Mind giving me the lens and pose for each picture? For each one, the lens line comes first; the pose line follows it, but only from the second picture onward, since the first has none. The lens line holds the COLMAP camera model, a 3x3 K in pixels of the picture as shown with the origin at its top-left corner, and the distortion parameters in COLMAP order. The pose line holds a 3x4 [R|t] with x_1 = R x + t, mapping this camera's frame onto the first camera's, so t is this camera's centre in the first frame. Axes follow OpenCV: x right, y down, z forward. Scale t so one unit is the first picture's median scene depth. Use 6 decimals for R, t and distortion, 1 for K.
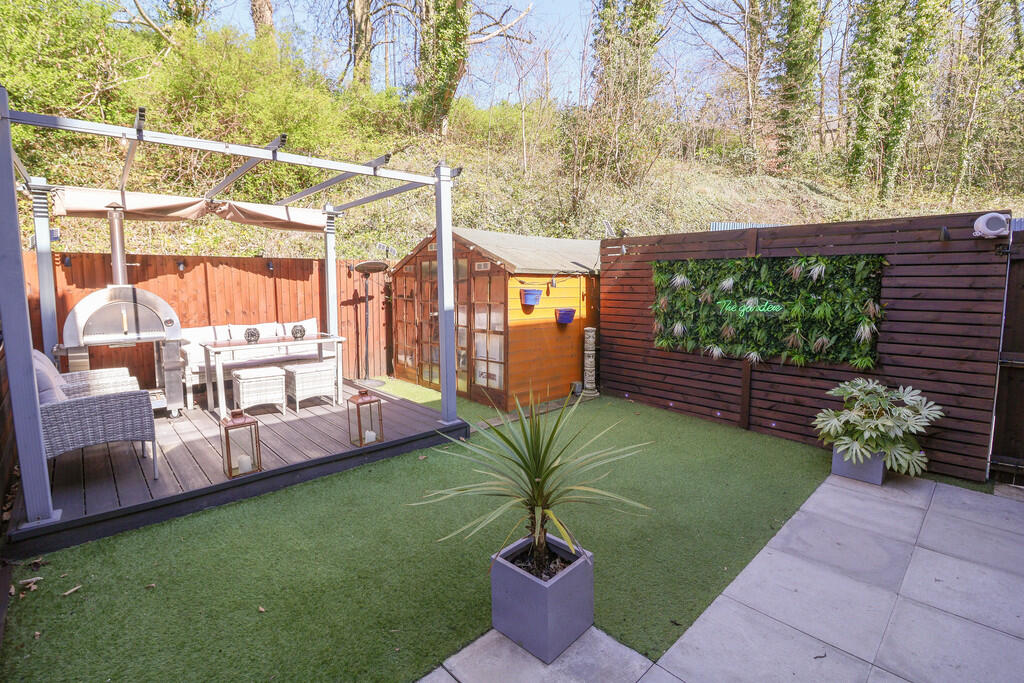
lens RADIAL K [[472.9, 0, 510.6], [0, 472.9, 326.5], [0, 0, 1]] dist [0.001605, -0.012769]
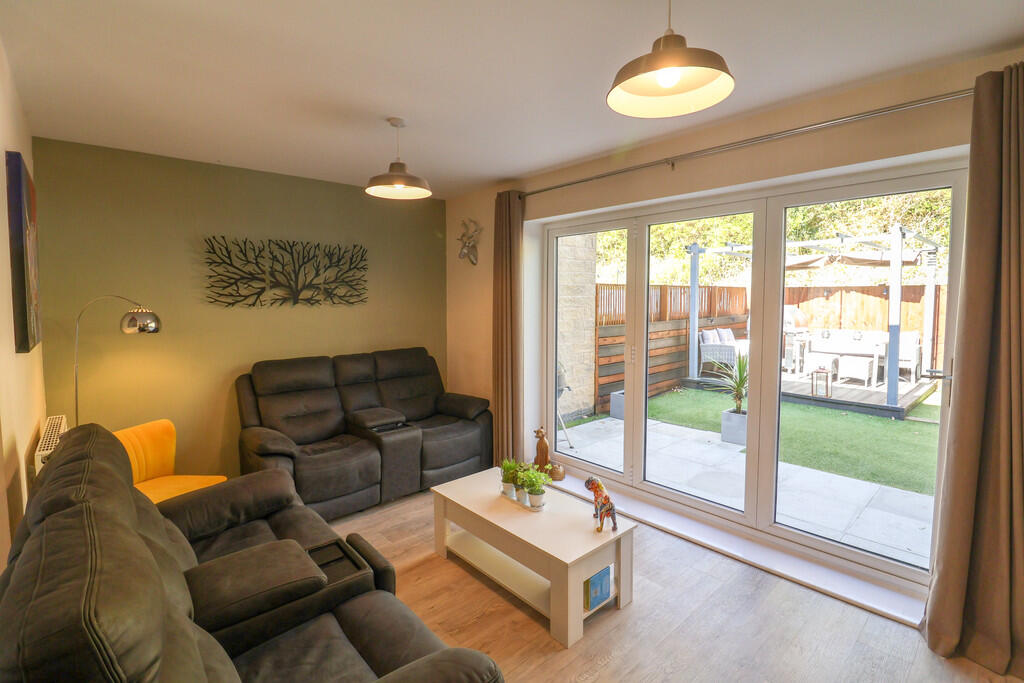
lens RADIAL K [[472.9, 0, 510.6], [0, 472.9, 326.5], [0, 0, 1]] dist [0.001605, -0.012769]
pose [[-0.018322, 0.063881, -0.997789, 1.226295], [-0.095261, 0.993305, 0.065344, -0.012004], [0.995284, 0.096247, -0.012114, -0.119907]]
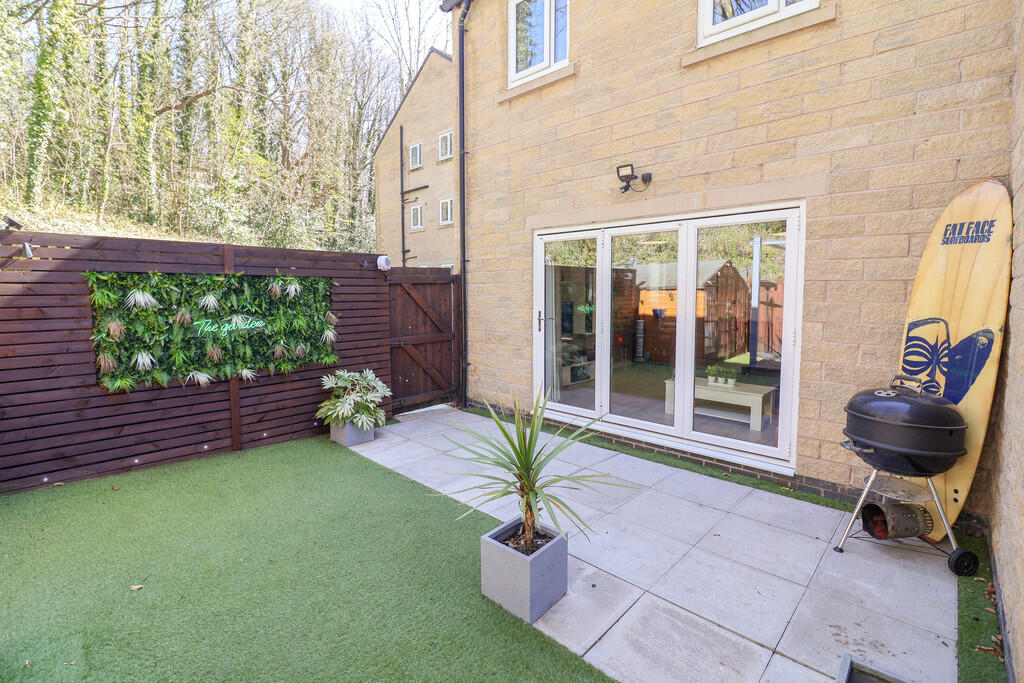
lens RADIAL K [[472.9, 0, 510.6], [0, 472.9, 326.5], [0, 0, 1]] dist [0.001605, -0.012769]
pose [[-0.058064, -0.071331, 0.995761, -0.494698], [0.097996, 0.992220, 0.076791, -0.056668], [-0.993492, 0.102039, -0.050622, 0.480334]]
